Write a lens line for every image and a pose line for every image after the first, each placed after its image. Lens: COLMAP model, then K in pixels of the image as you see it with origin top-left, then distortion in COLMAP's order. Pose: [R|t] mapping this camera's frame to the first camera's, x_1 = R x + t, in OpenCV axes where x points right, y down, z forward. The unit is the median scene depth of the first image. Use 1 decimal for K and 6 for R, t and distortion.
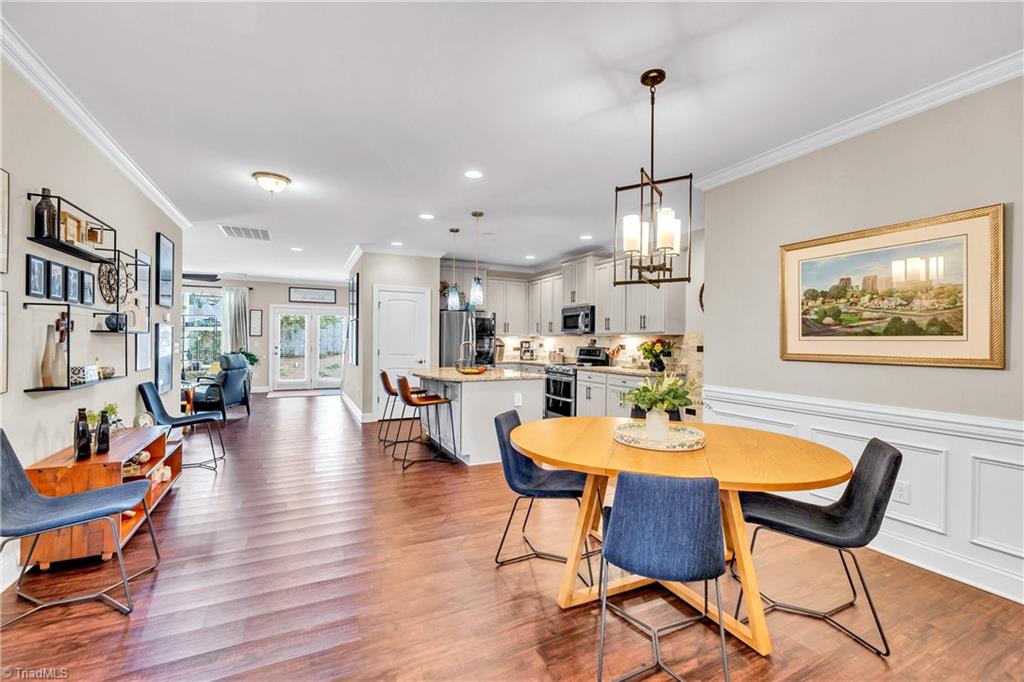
lens RADIAL K [[414.7, 0, 520.8], [0, 414.7, 342.7], [0, 0, 1]] dist [0.001564, 0.000317]
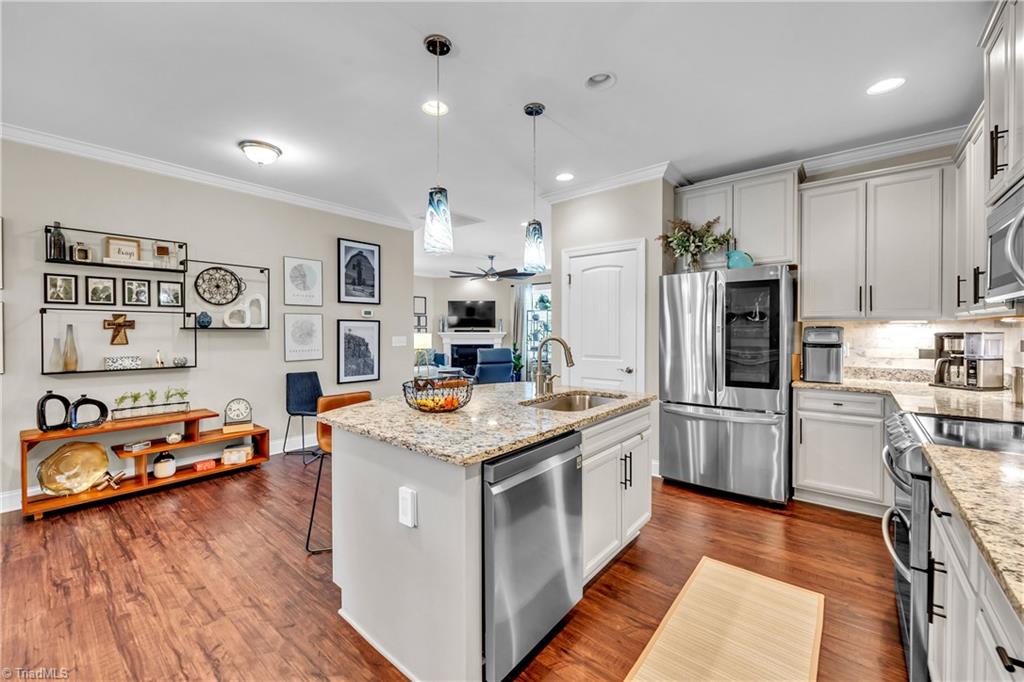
lens RADIAL K [[414.7, 0, 512.6], [0, 414.7, 332.7], [0, 0, 1]] dist [0.001564, 0.000317]
pose [[0.384140, -0.001052, -0.923274, 0.248973], [-0.000600, 0.999999, -0.001389, -0.004490], [0.923275, 0.001087, 0.384139, 0.658710]]
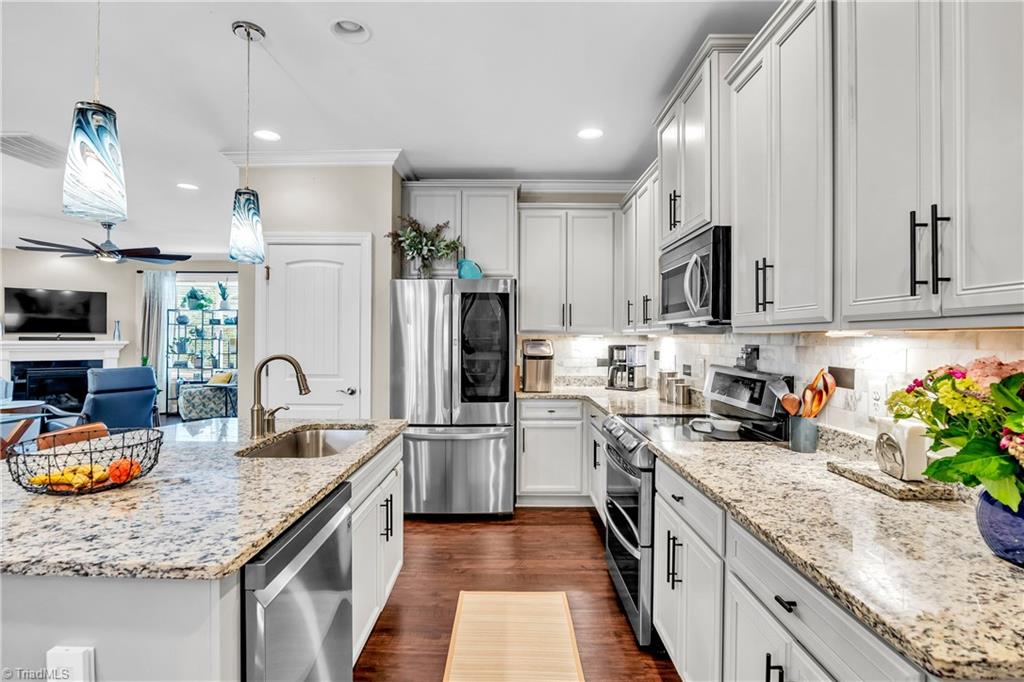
lens RADIAL K [[486.2, 0, 515.2], [0, 486.2, 338.4], [0, 0, 1]] dist [-0.013001, 0.002317]
pose [[0.881516, -0.001658, -0.472151, 0.201560], [-0.001427, 0.999980, -0.006176, -0.010396], [0.472151, 0.006118, 0.881496, 0.629706]]
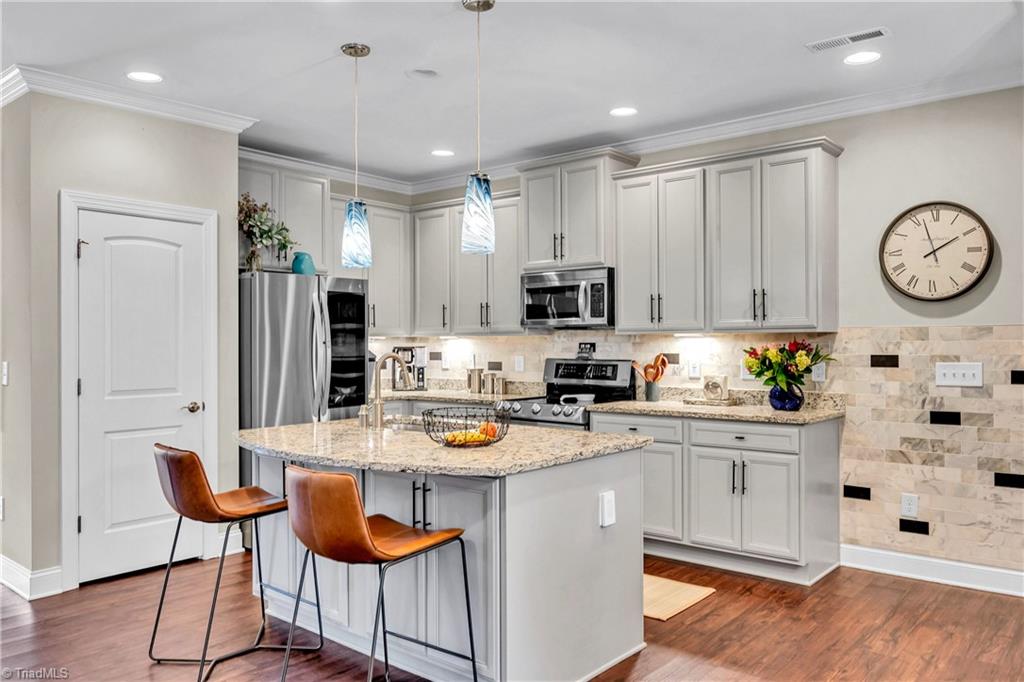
lens RADIAL K [[767.4, 0, 509.4], [0, 767.4, 338.8], [0, 0, 1]] dist [-0.008887, 0.001740]
pose [[0.927874, -0.008554, 0.372795, -0.236052], [0.011992, 0.999904, -0.006904, -0.007405], [-0.372700, 0.010876, 0.927888, 0.263977]]
